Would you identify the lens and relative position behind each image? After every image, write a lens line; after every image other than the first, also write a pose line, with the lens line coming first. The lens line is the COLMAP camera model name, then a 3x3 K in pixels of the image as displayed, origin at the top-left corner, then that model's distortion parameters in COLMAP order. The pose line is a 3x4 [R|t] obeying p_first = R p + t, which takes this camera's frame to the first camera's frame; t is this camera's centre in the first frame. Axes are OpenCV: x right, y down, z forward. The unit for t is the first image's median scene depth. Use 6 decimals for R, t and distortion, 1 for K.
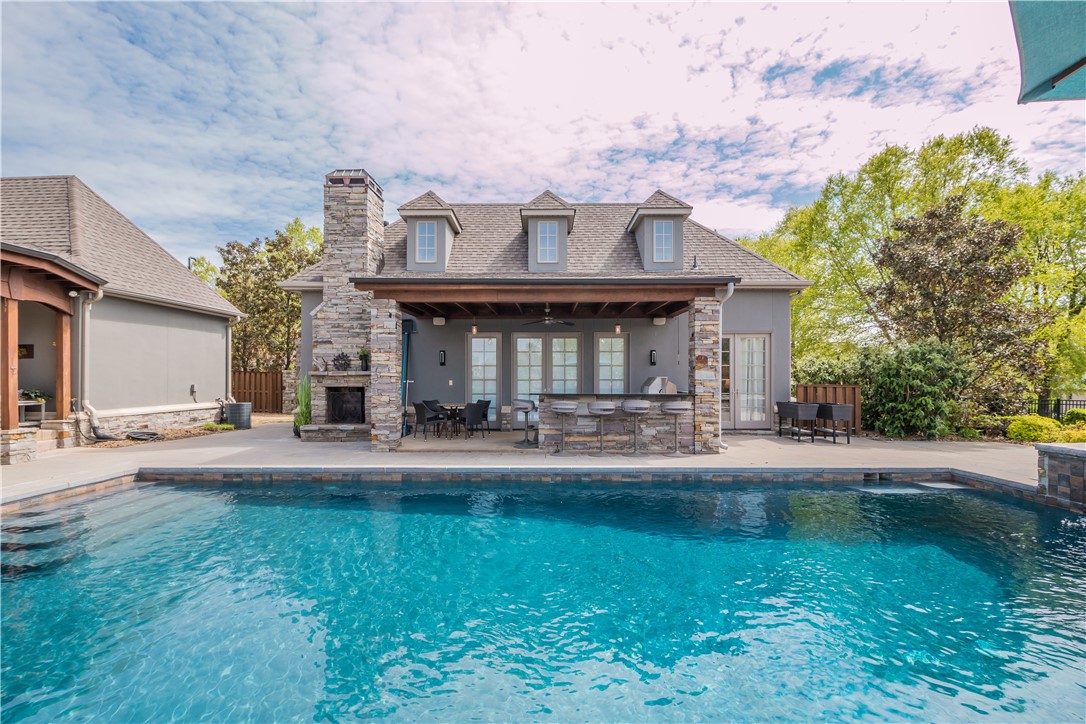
lens RADIAL K [[513.9, 0, 537.0], [0, 513.9, 381.8], [0, 0, 1]] dist [0.000961, -0.014393]
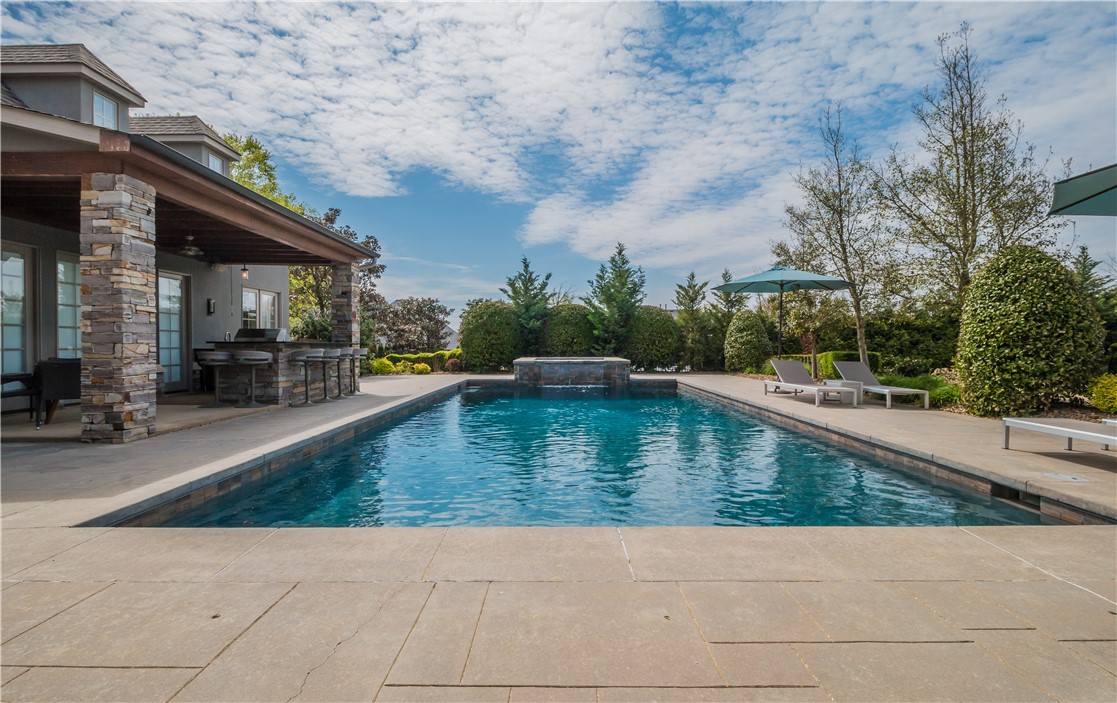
lens RADIAL K [[521.0, 0, 558.5], [0, 521.0, 351.5], [0, 0, 1]] dist [0.001909, 0.000120]
pose [[-0.013555, -0.011824, 0.999838, -0.907873], [0.000718, 0.999930, 0.011834, 0.028675], [-0.999908, 0.000878, -0.013545, 0.525103]]
